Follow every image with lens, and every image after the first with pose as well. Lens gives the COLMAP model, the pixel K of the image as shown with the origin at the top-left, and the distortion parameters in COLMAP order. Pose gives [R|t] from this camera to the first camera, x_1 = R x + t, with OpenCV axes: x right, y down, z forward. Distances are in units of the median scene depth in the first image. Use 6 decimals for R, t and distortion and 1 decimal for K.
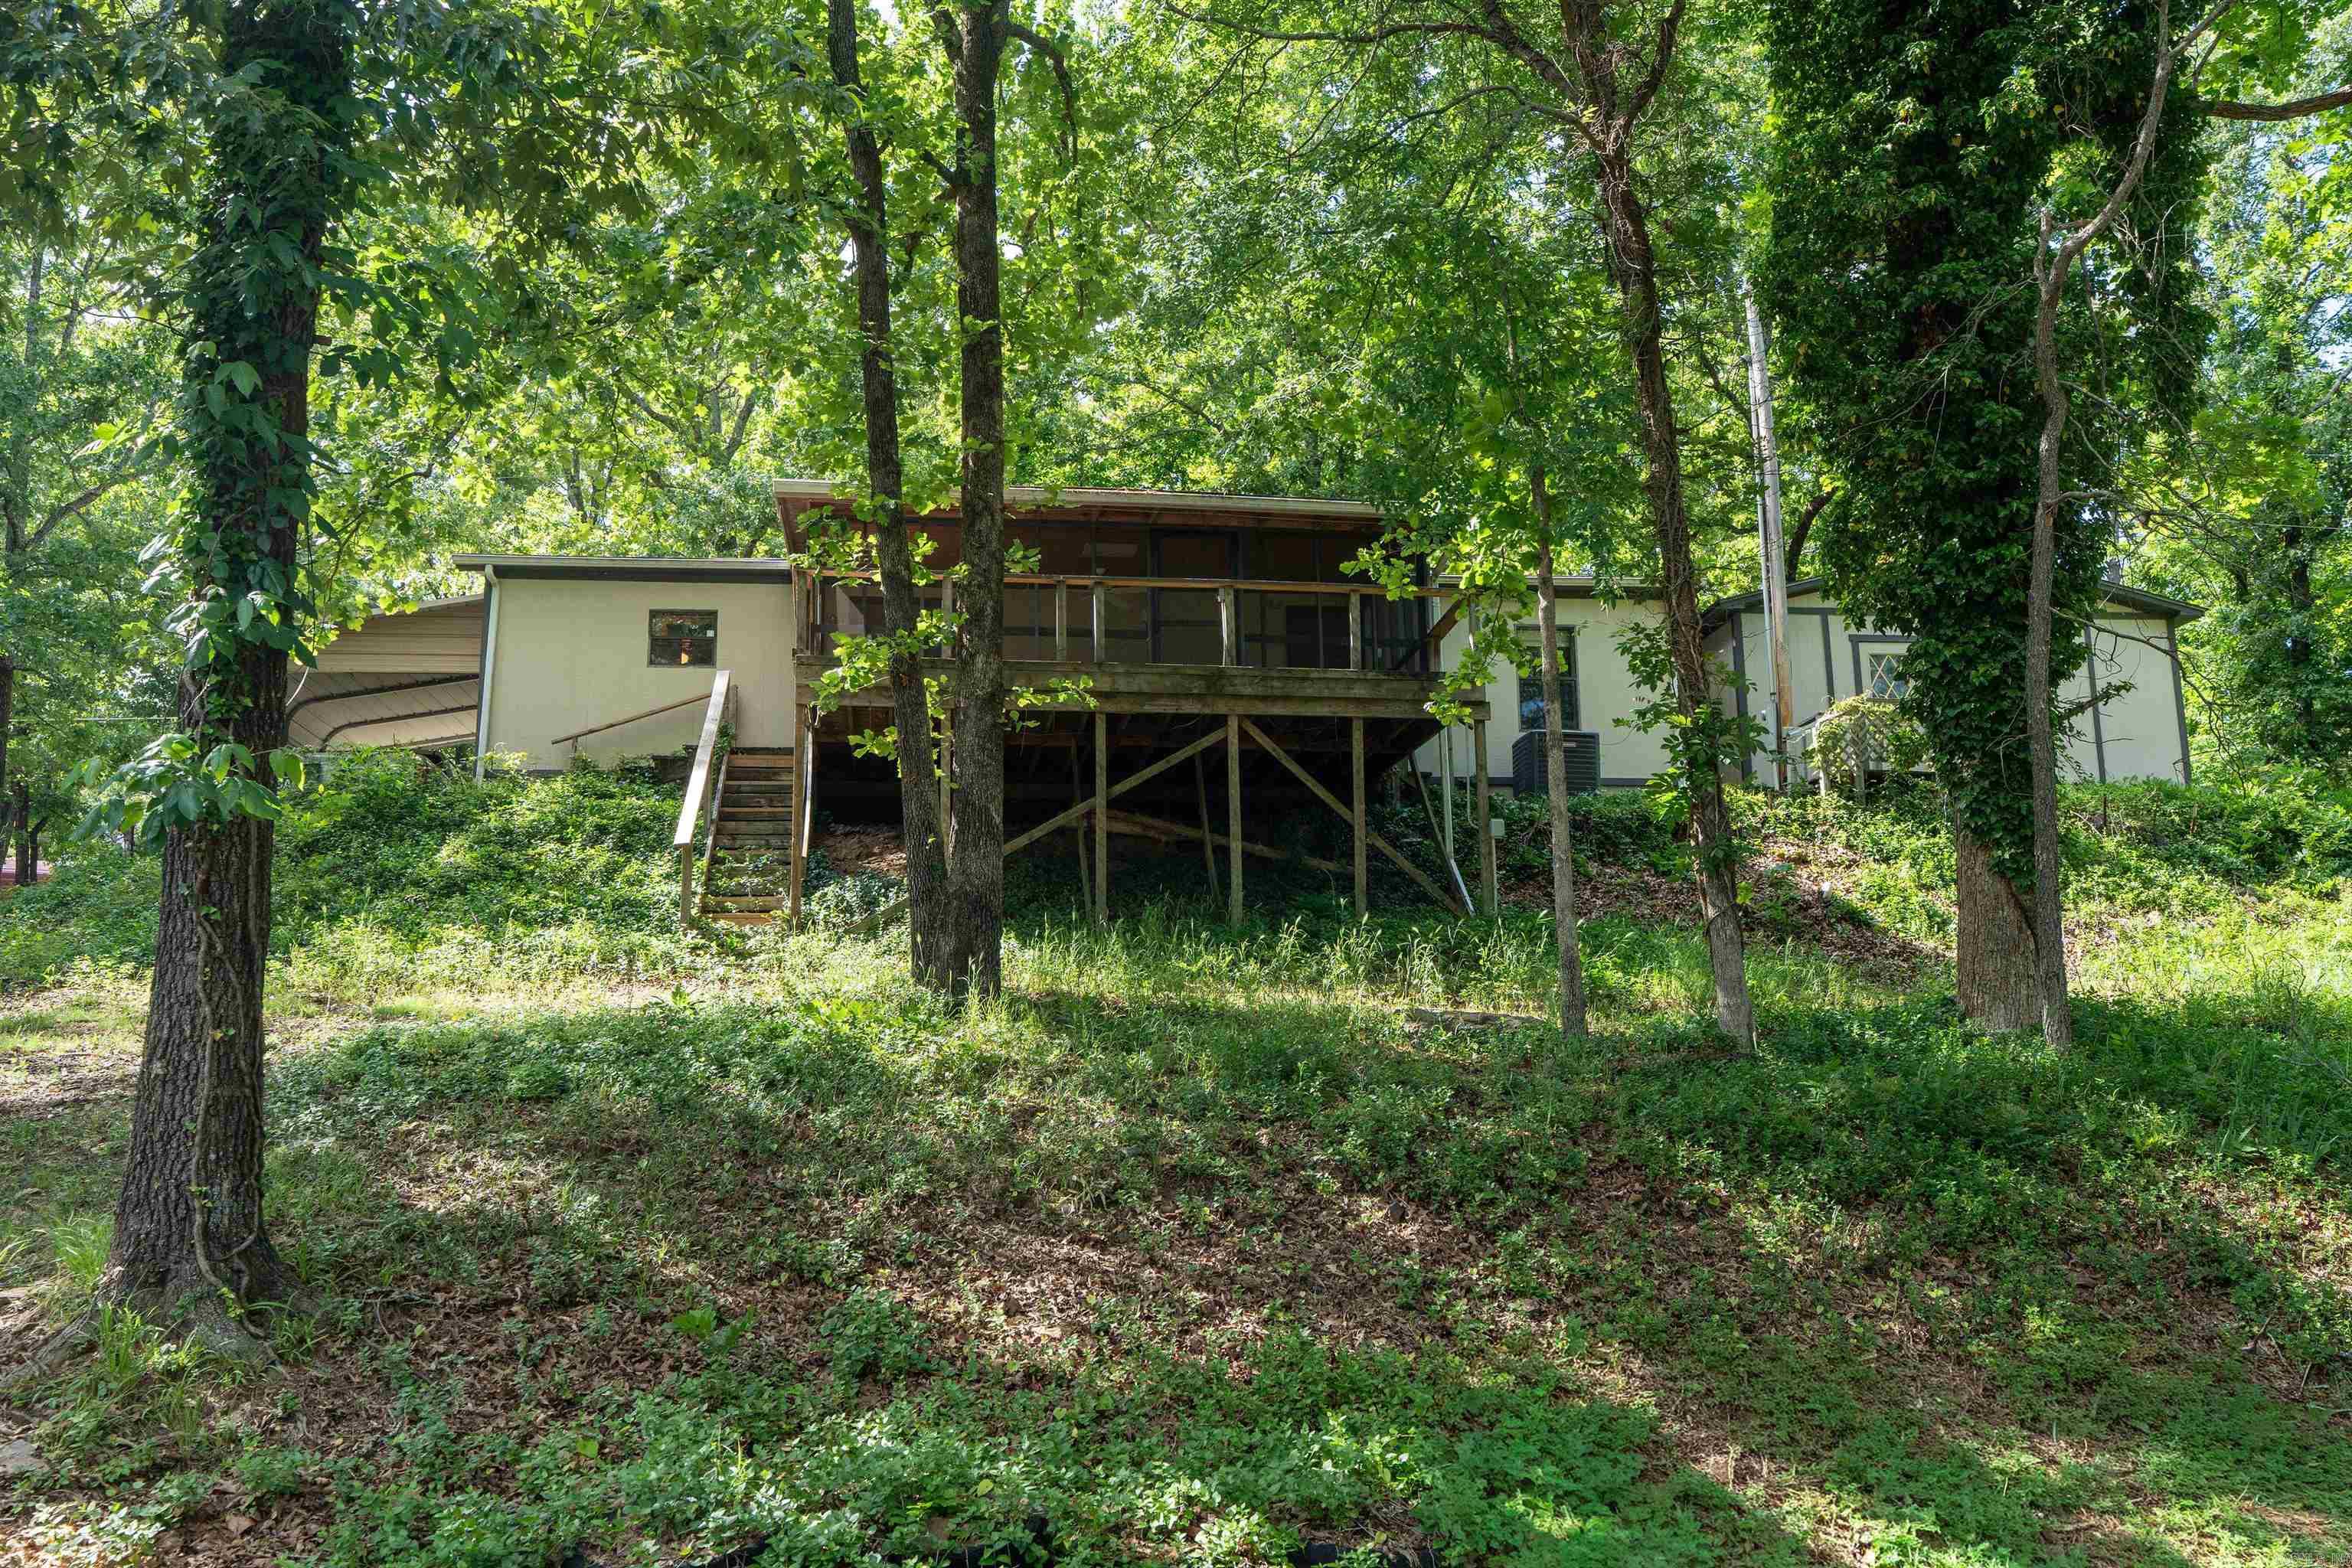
lens RADIAL K [[1993.4, 0, 1179.8], [0, 1993.4, 792.0], [0, 0, 1]] dist [0.006027, 0.000937]
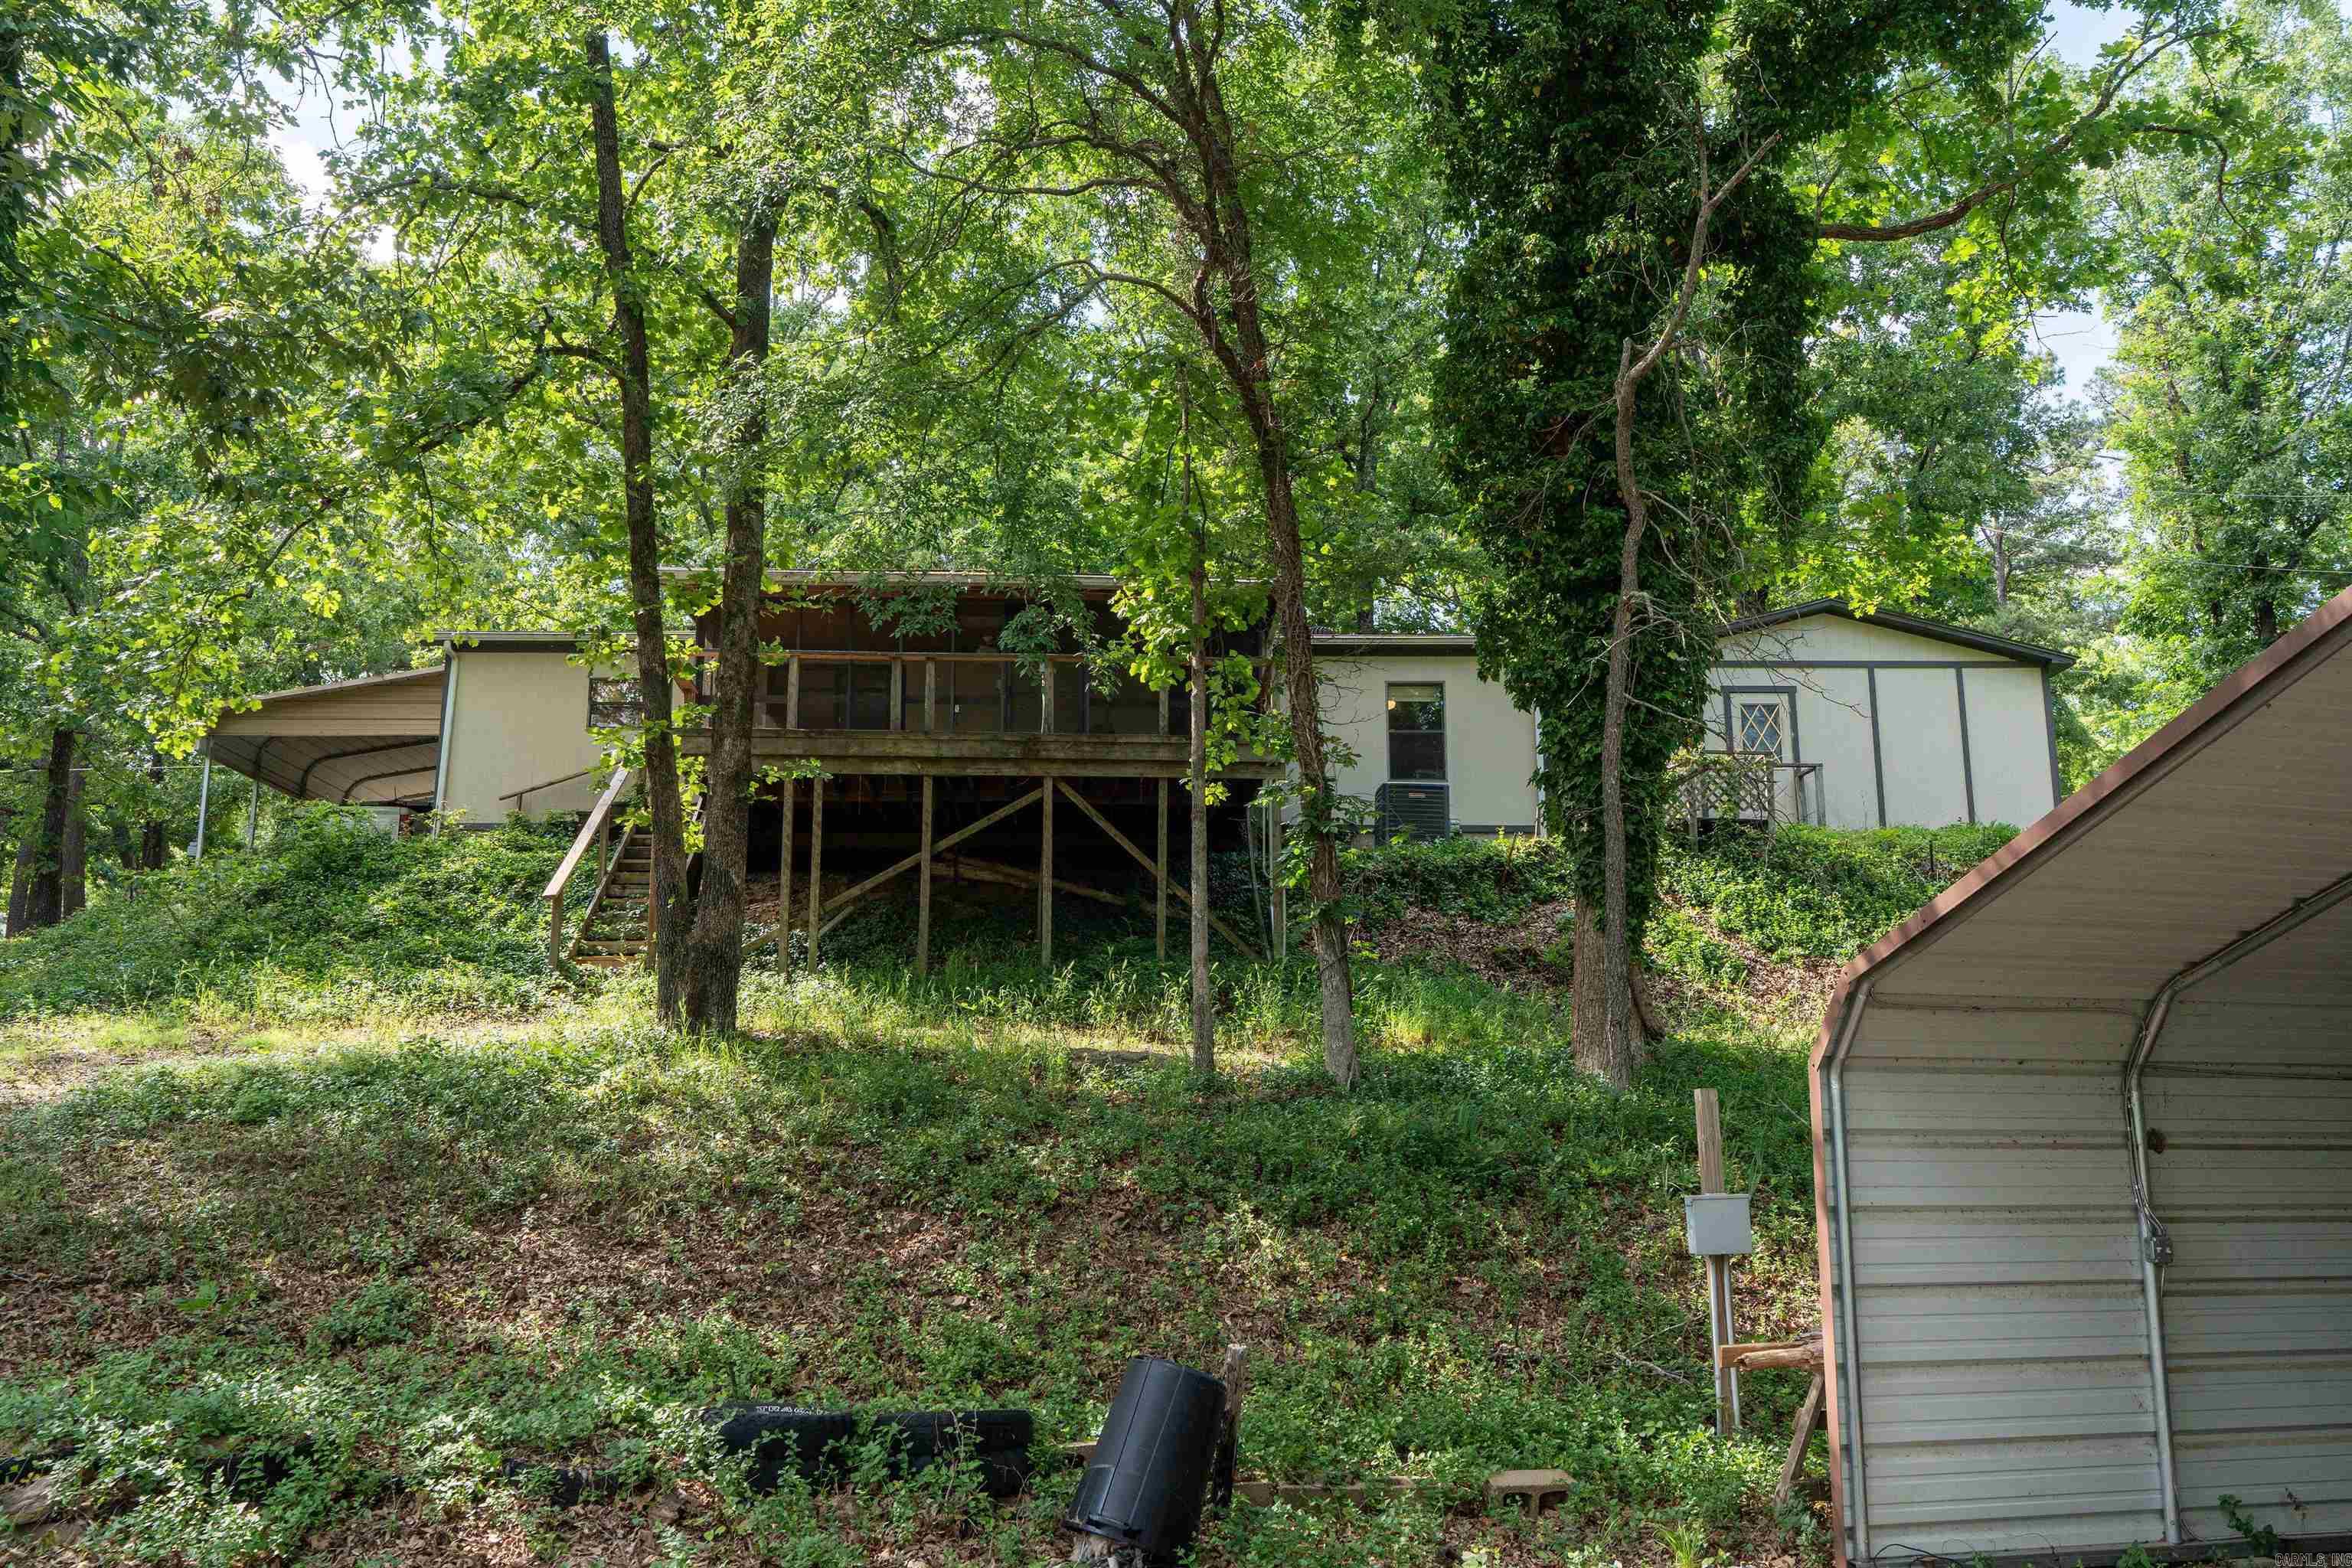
lens RADIAL K [[1993.4, 0, 1171.6], [0, 1993.4, 775.0], [0, 0, 1]] dist [0.006027, 0.000937]
pose [[0.995673, -0.006520, -0.092696, 0.197455], [0.004725, 0.999797, -0.019575, -0.017590], [0.092805, 0.019053, 0.995502, -0.093185]]
